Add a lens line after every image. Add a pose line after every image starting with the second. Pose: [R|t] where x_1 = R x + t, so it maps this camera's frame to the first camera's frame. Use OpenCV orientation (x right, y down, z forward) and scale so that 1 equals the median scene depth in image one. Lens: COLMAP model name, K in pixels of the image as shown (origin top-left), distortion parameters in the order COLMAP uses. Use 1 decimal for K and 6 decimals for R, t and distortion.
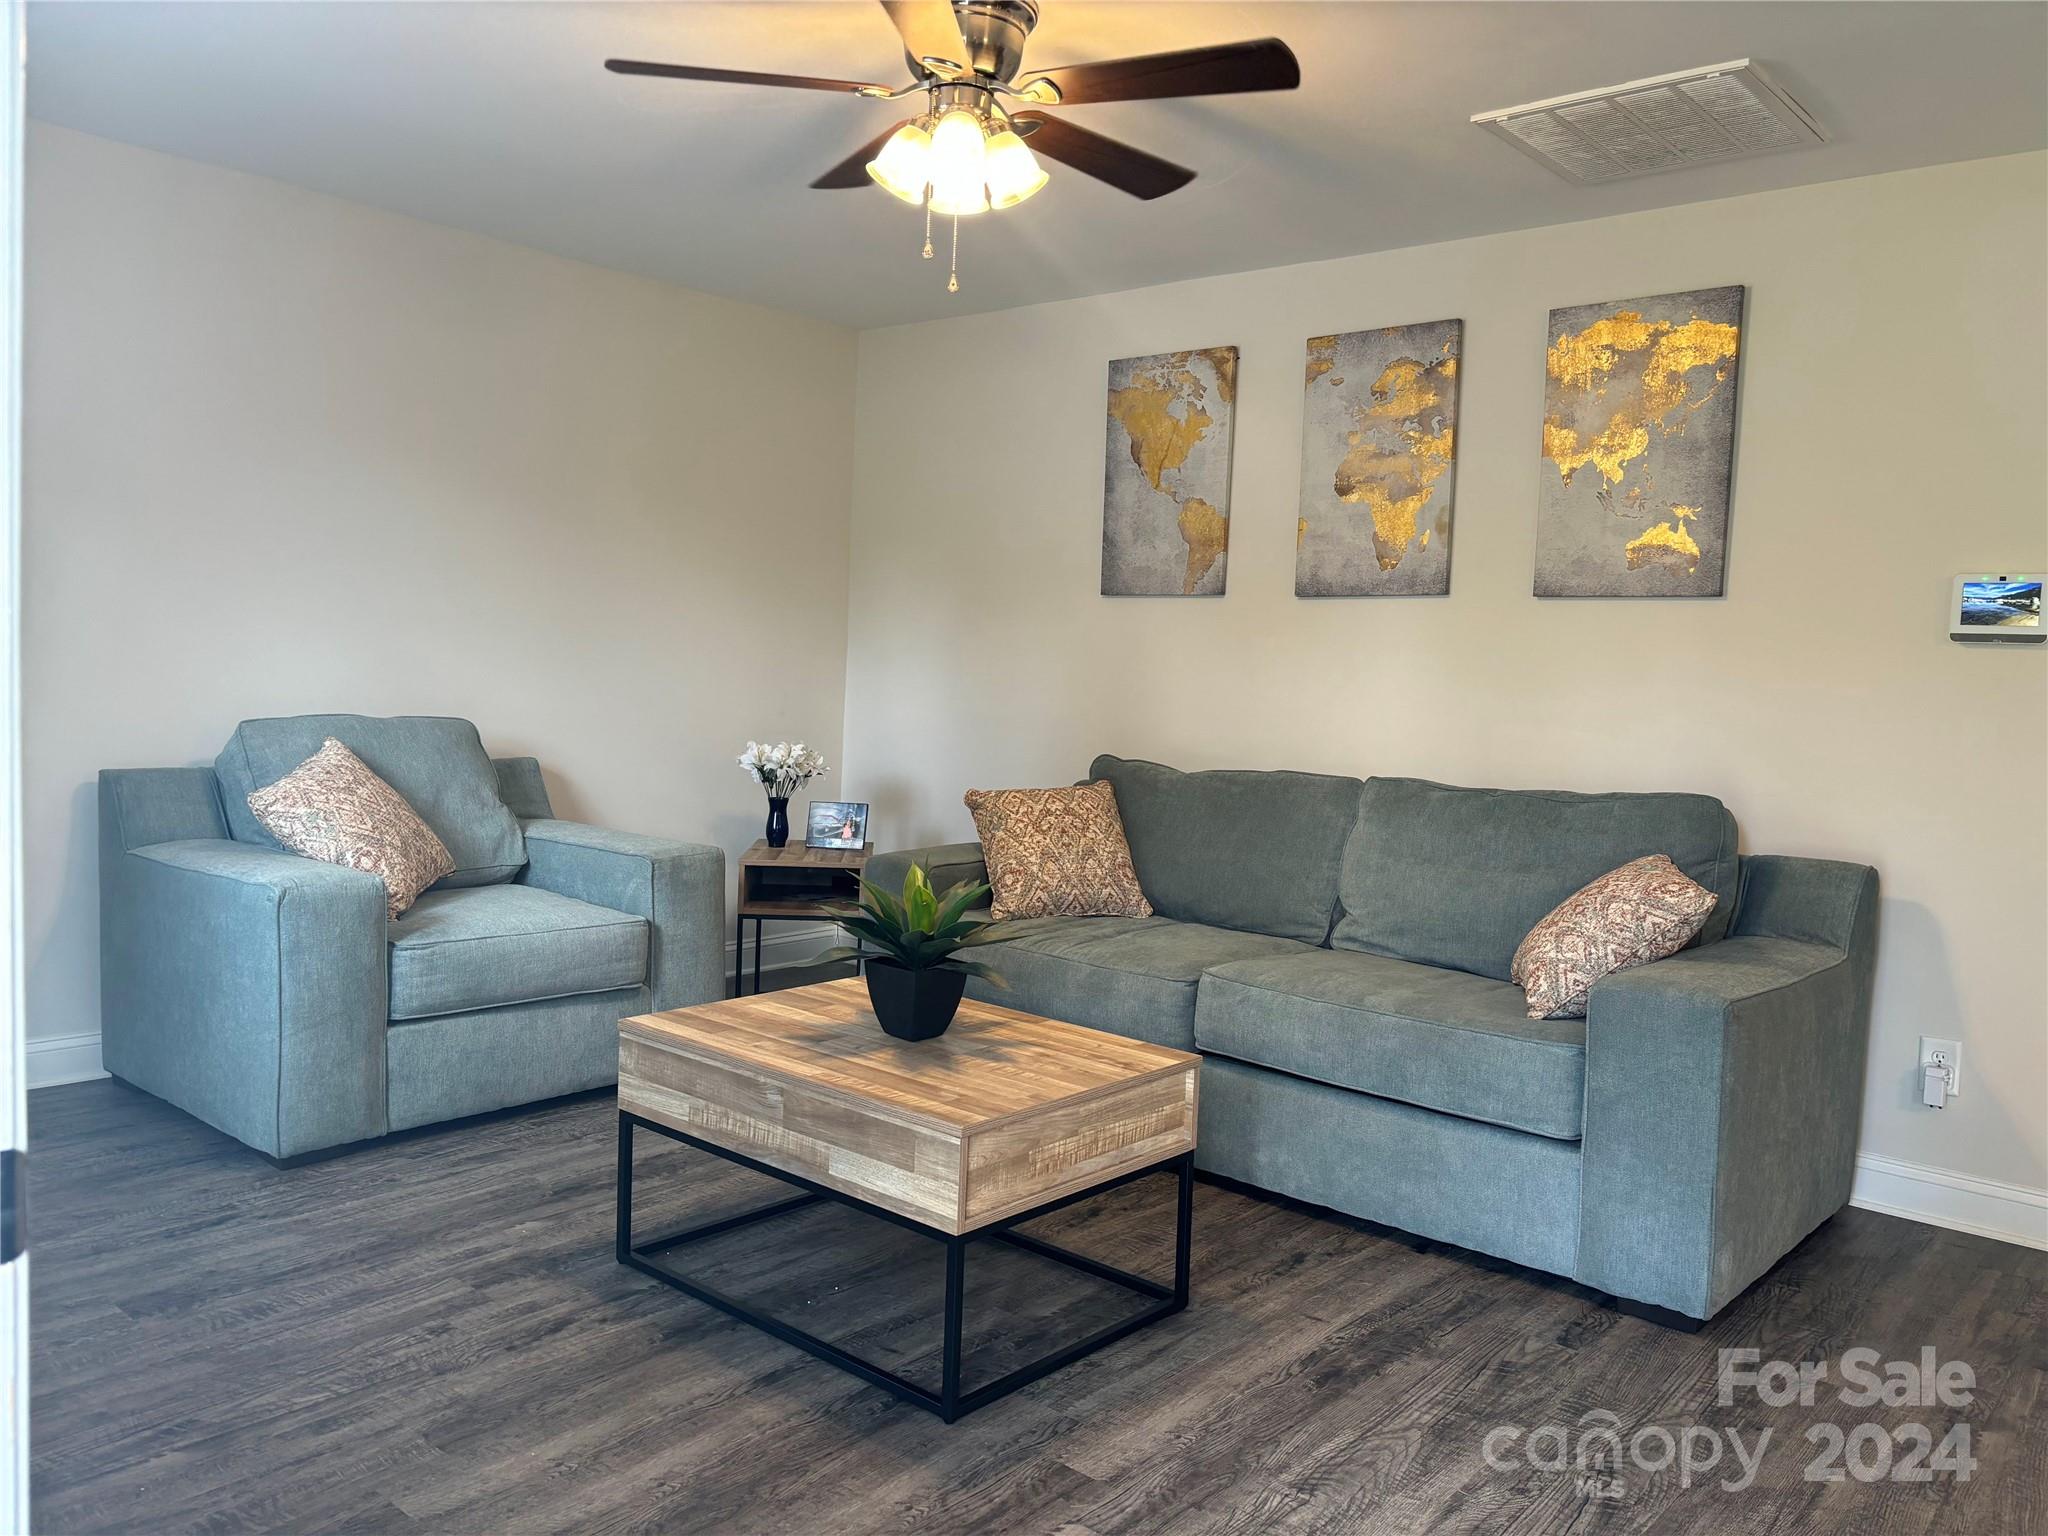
lens RADIAL K [[1559.8, 0, 1028.7], [0, 1559.8, 773.4], [0, 0, 1]] dist [0.034444, -0.039693]
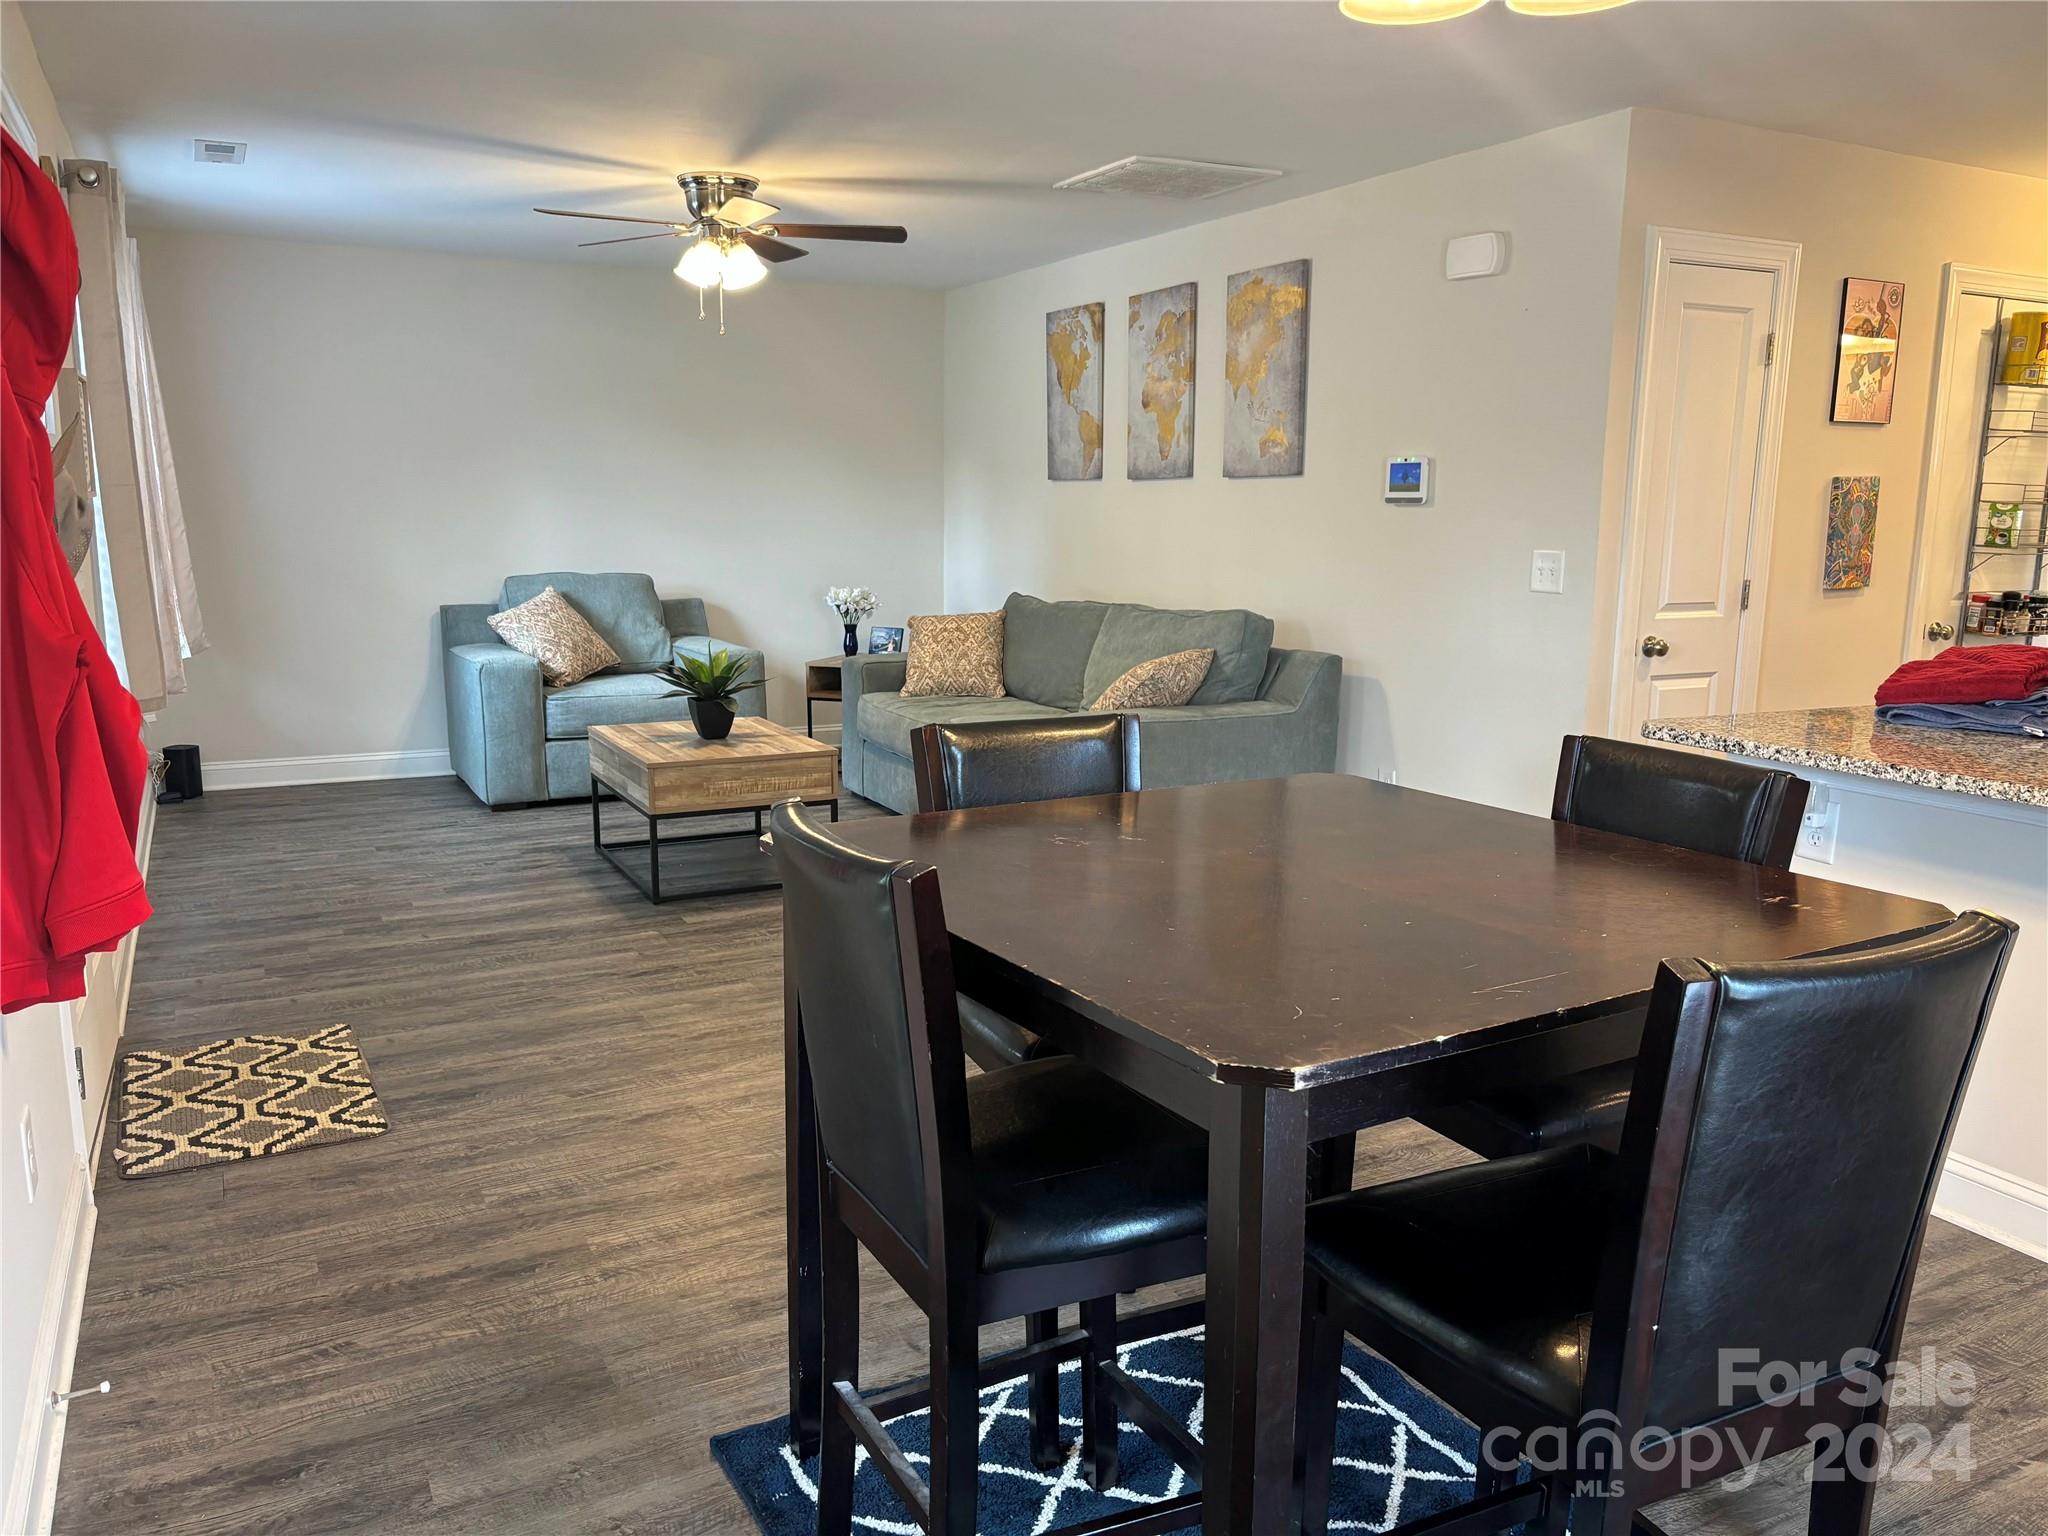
lens RADIAL K [[1559.8, 0, 1018.3], [0, 1559.8, 769.5], [0, 0, 1]] dist [0.034444, -0.039693]
pose [[0.928902, 0.029247, -0.369169, 0.658212], [0.002953, 0.996260, 0.086357, 0.030699], [0.370314, -0.081308, 0.925341, -0.418035]]
